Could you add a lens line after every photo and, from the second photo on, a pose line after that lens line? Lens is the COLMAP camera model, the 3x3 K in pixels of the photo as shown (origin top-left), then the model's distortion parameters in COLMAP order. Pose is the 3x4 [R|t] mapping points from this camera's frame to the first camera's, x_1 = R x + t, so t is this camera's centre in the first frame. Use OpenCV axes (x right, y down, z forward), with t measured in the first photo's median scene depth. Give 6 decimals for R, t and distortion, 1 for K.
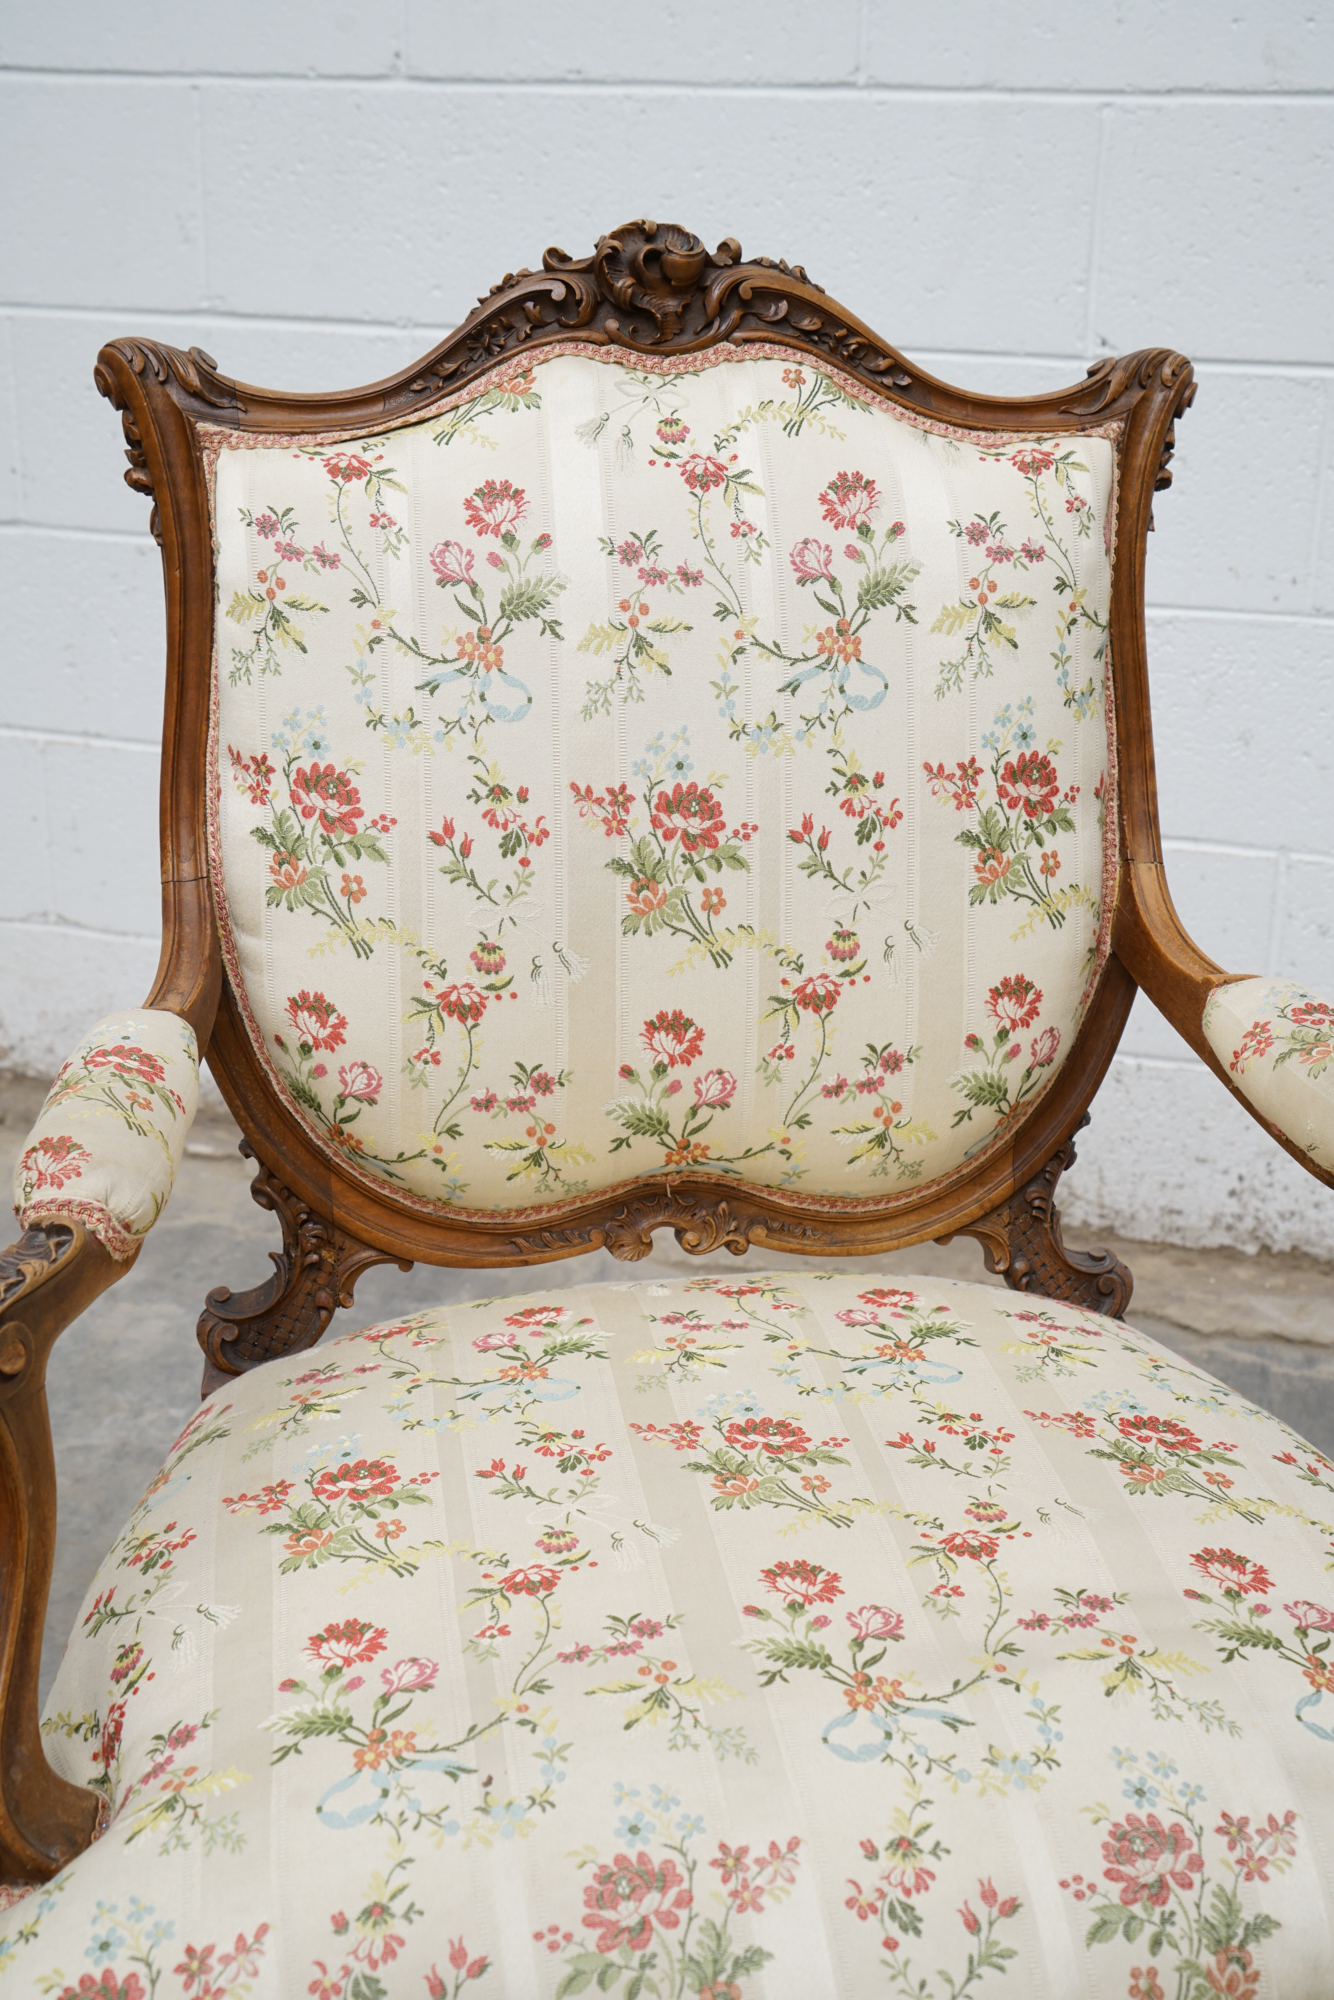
lens RADIAL K [[2354.1, 0, 710.8], [0, 2354.1, 1069.9], [0, 0, 1]] dist [-0.009701, -0.025062]
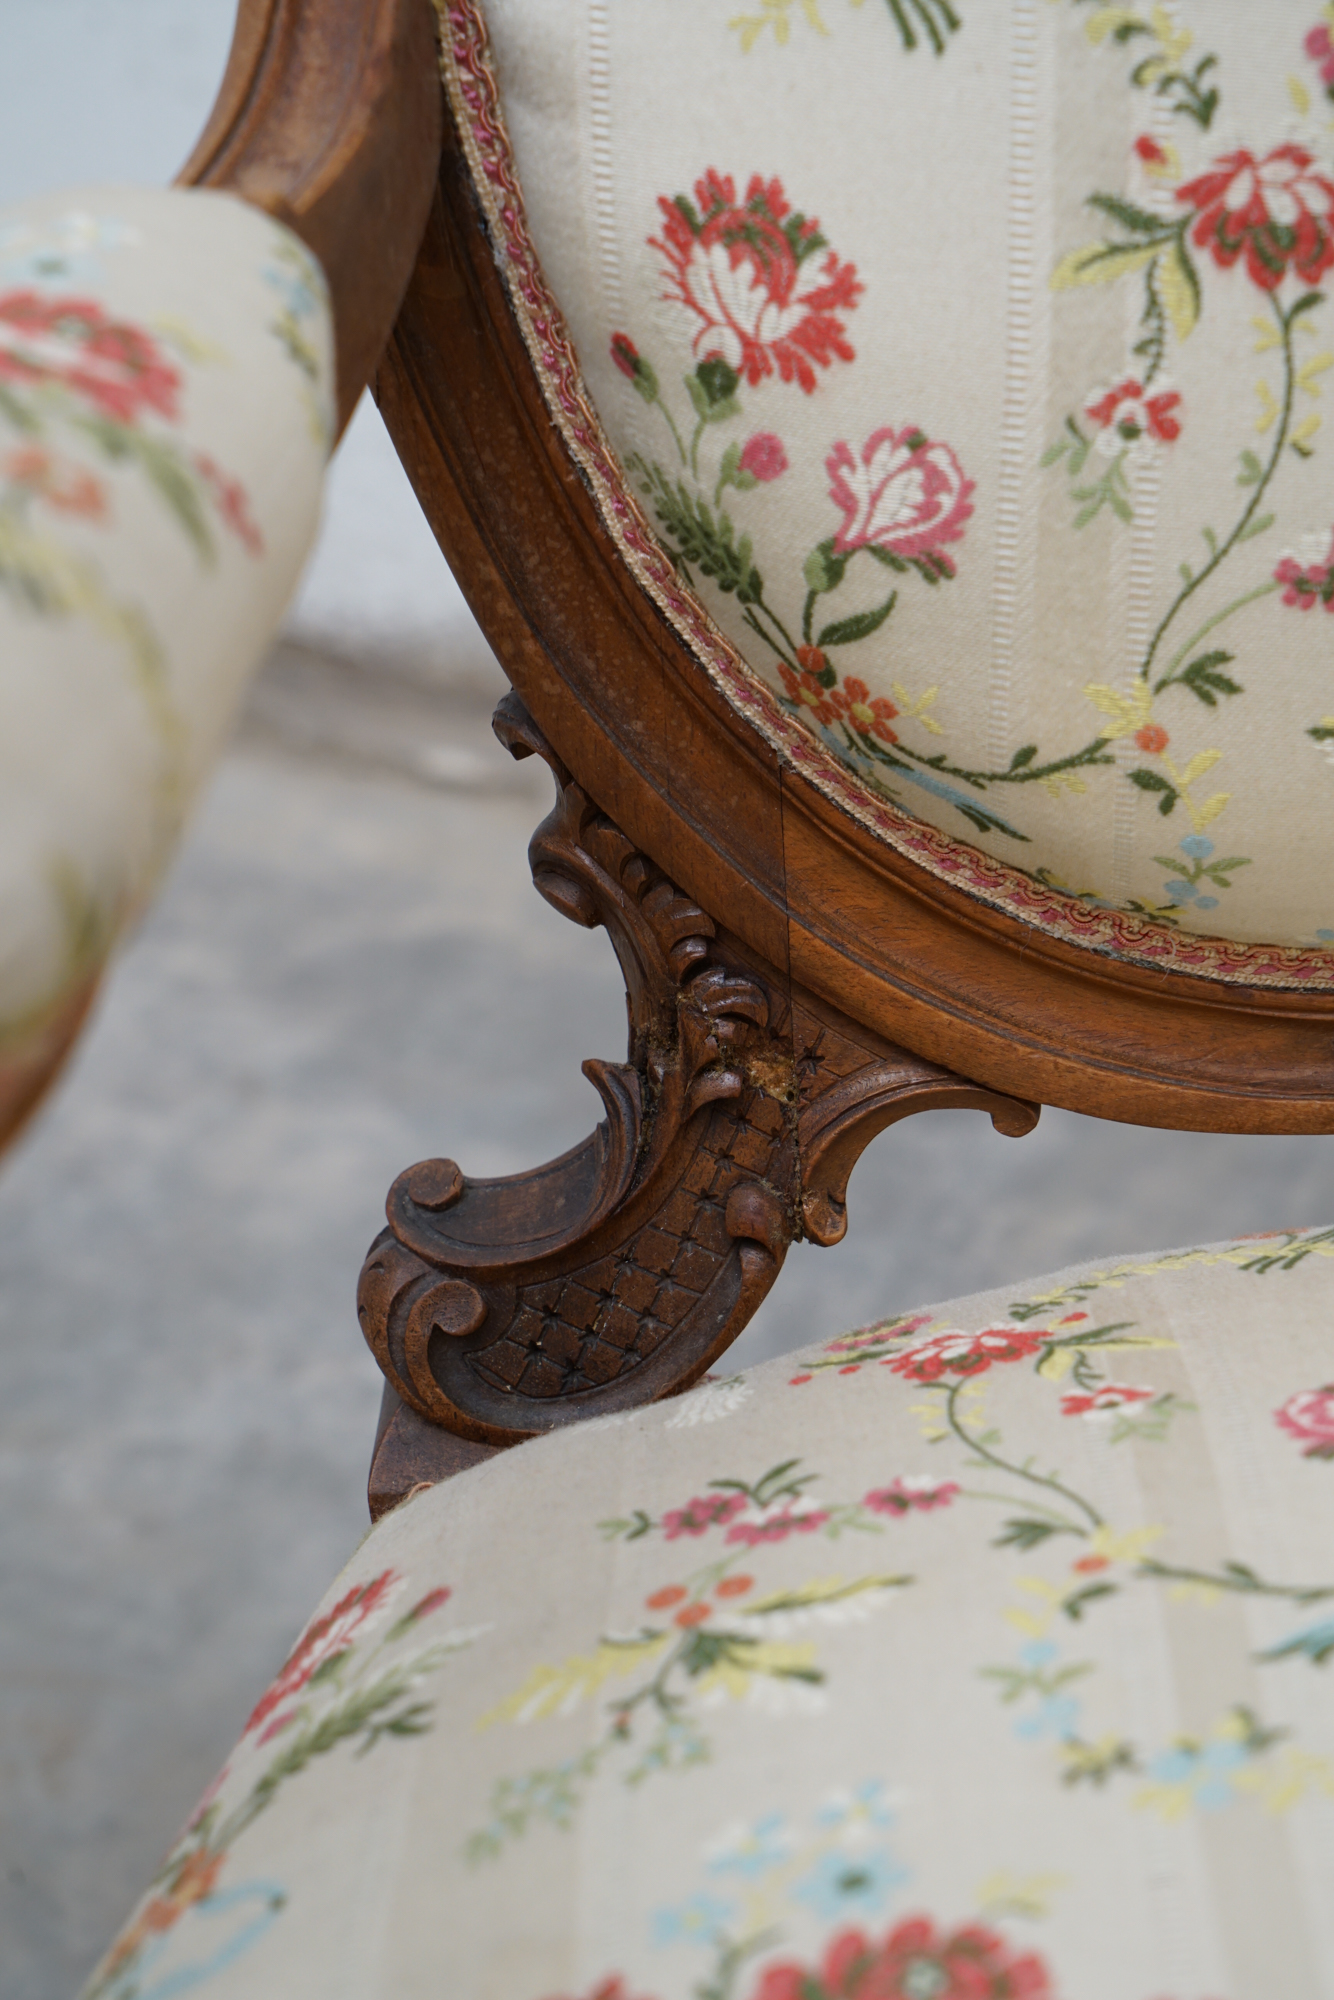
lens RADIAL K [[5073.4, 0, 857.5], [0, 5073.4, 1125.9], [0, 0, 1]] dist [-0.020553, 0.757858]
pose [[0.990600, 0.034109, -0.132471, -0.074645], [-0.020723, 0.994656, 0.101145, 0.020641], [0.135213, -0.097449, 0.986013, 0.408251]]
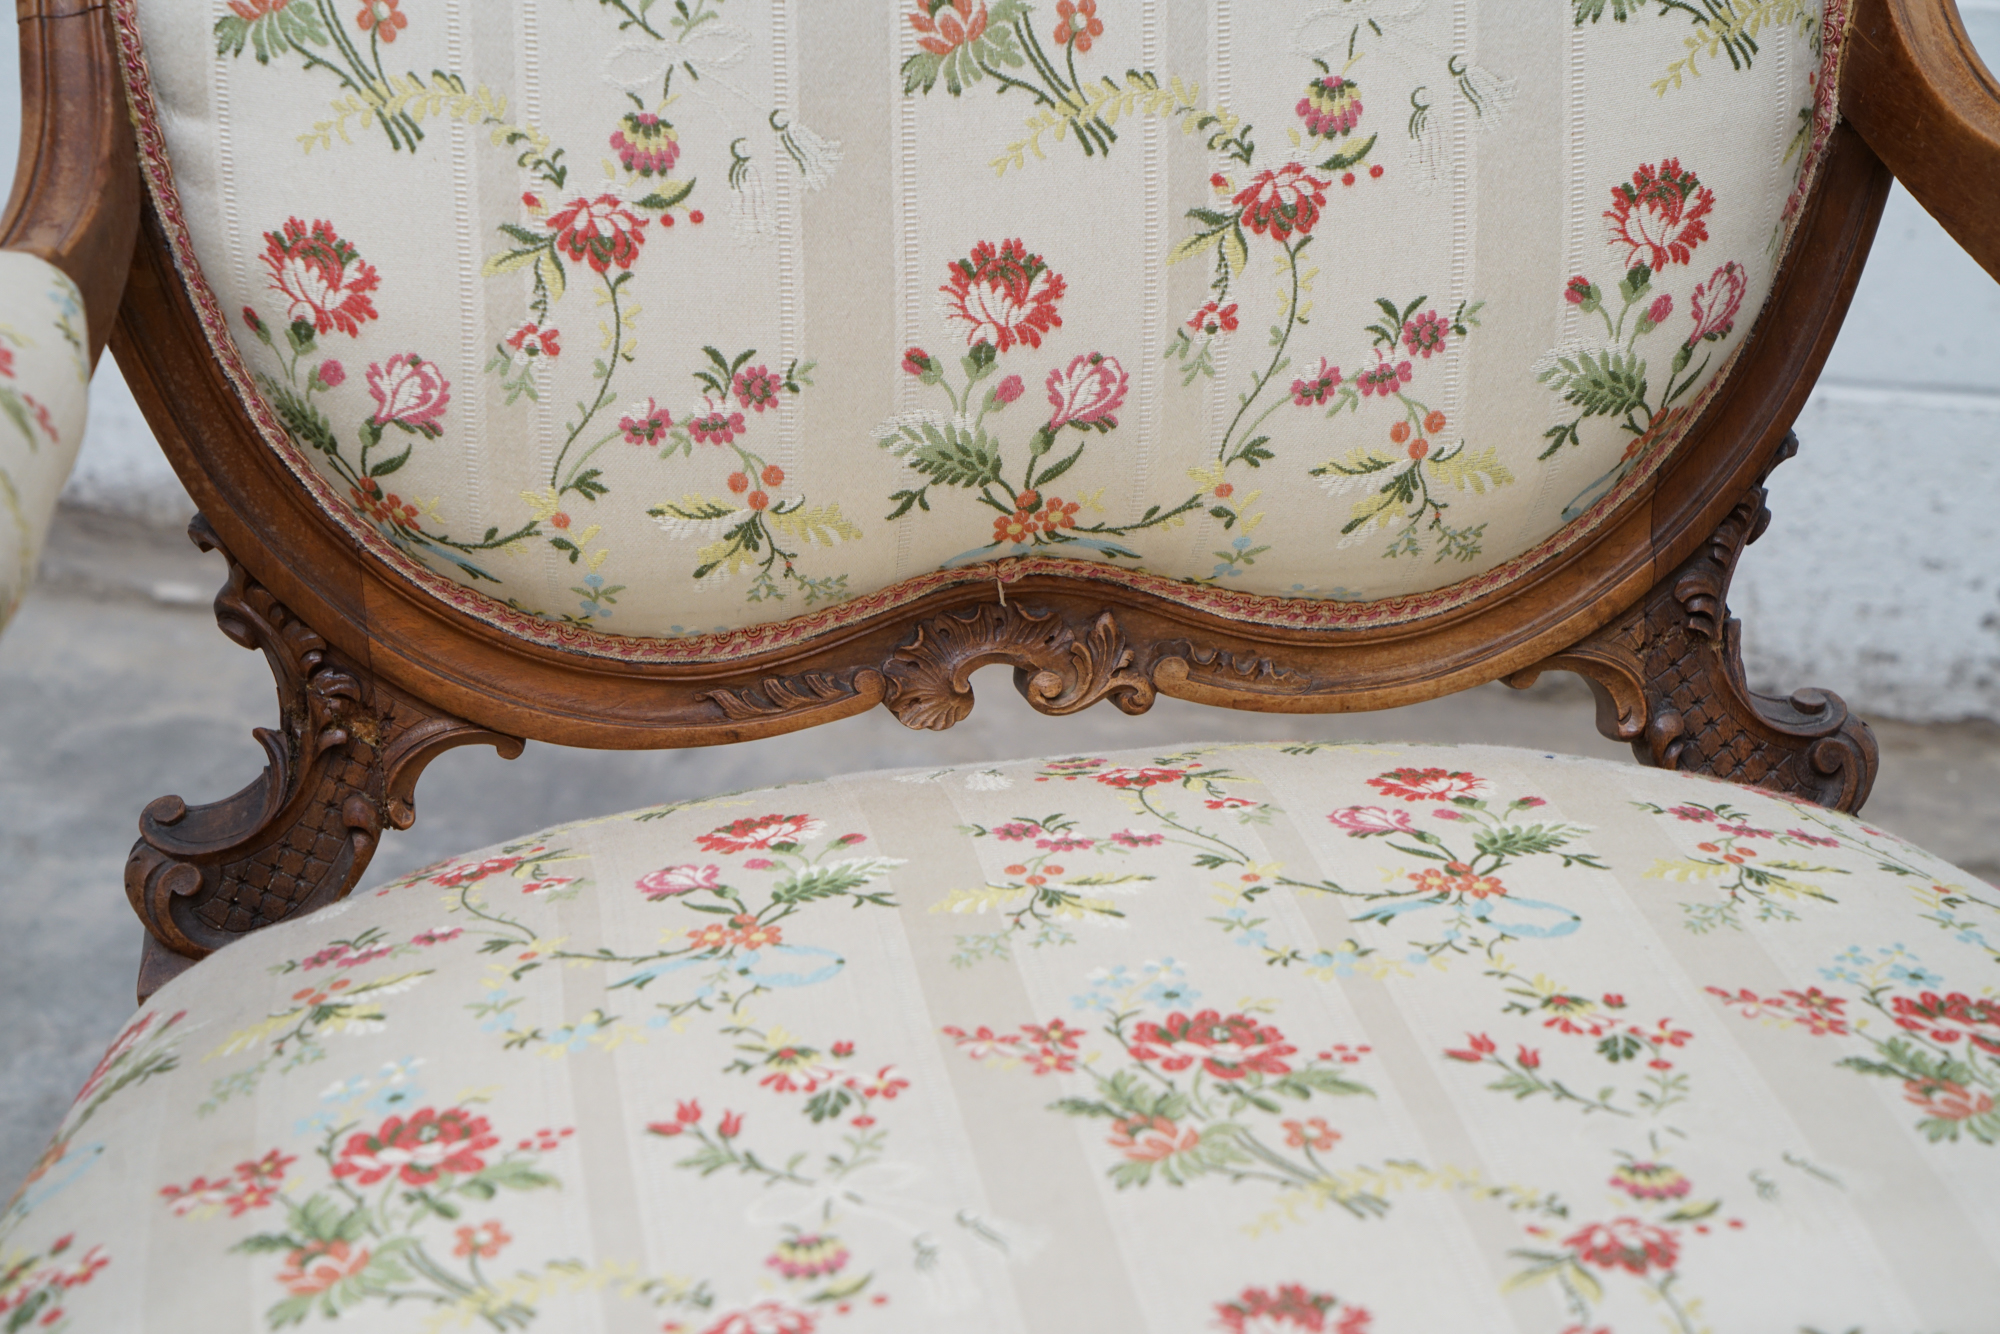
lens RADIAL K [[4066.3, 0, 998.2], [0, 4066.3, 766.1], [0, 0, 1]] dist [-0.052367, 0.161660]
pose [[0.999635, -0.021783, -0.015996, -0.006052], [0.022995, 0.996532, 0.079970, 0.020244], [0.014199, -0.080308, 0.996669, 0.106301]]
